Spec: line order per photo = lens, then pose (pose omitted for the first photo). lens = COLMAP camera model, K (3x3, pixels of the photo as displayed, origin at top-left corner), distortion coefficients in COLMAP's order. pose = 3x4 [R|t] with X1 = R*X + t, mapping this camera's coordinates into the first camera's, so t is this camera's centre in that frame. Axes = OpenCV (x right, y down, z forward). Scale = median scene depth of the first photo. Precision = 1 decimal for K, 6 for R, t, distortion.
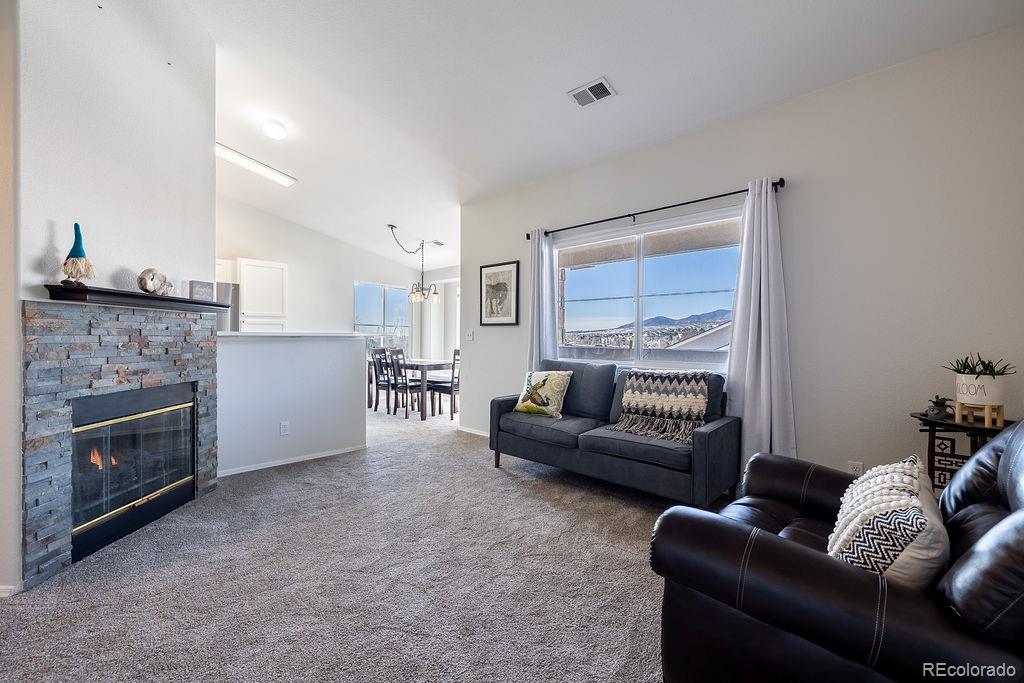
lens RADIAL K [[434.0, 0, 508.4], [0, 434.0, 336.8], [0, 0, 1]] dist [0.003211, -0.000545]
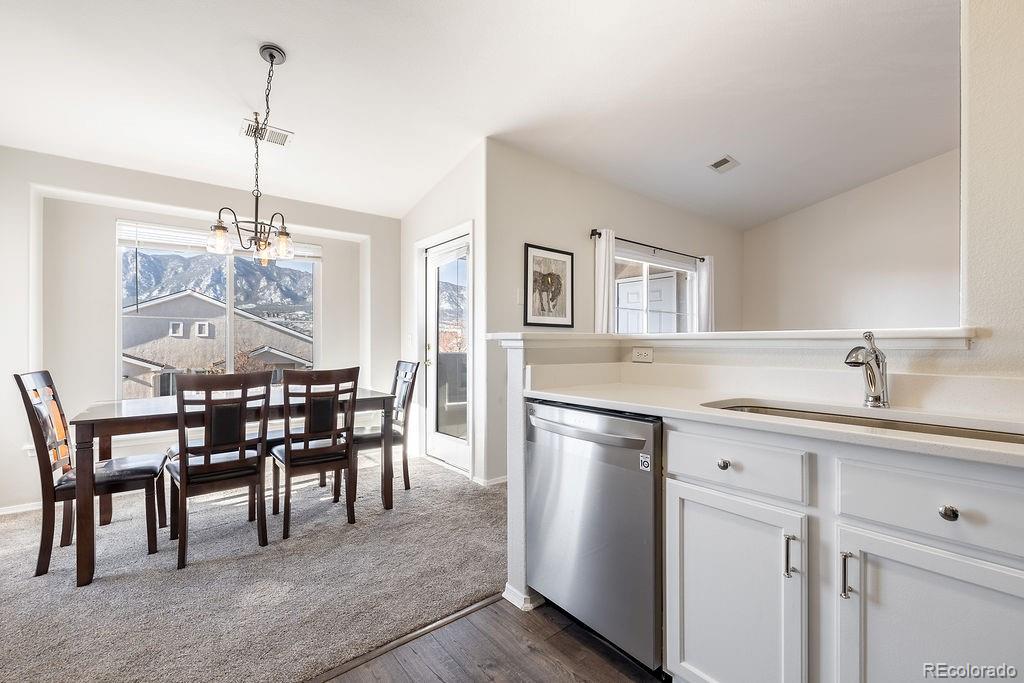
lens RADIAL K [[434.0, 0, 511.3], [0, 434.0, 343.6], [0, 0, 1]] dist [0.003211, -0.000545]
pose [[0.127714, -0.003786, 0.991804, -0.675613], [-0.000969, 0.999992, 0.003942, 0.001549], [-0.991811, -0.001464, 0.127709, 0.799121]]
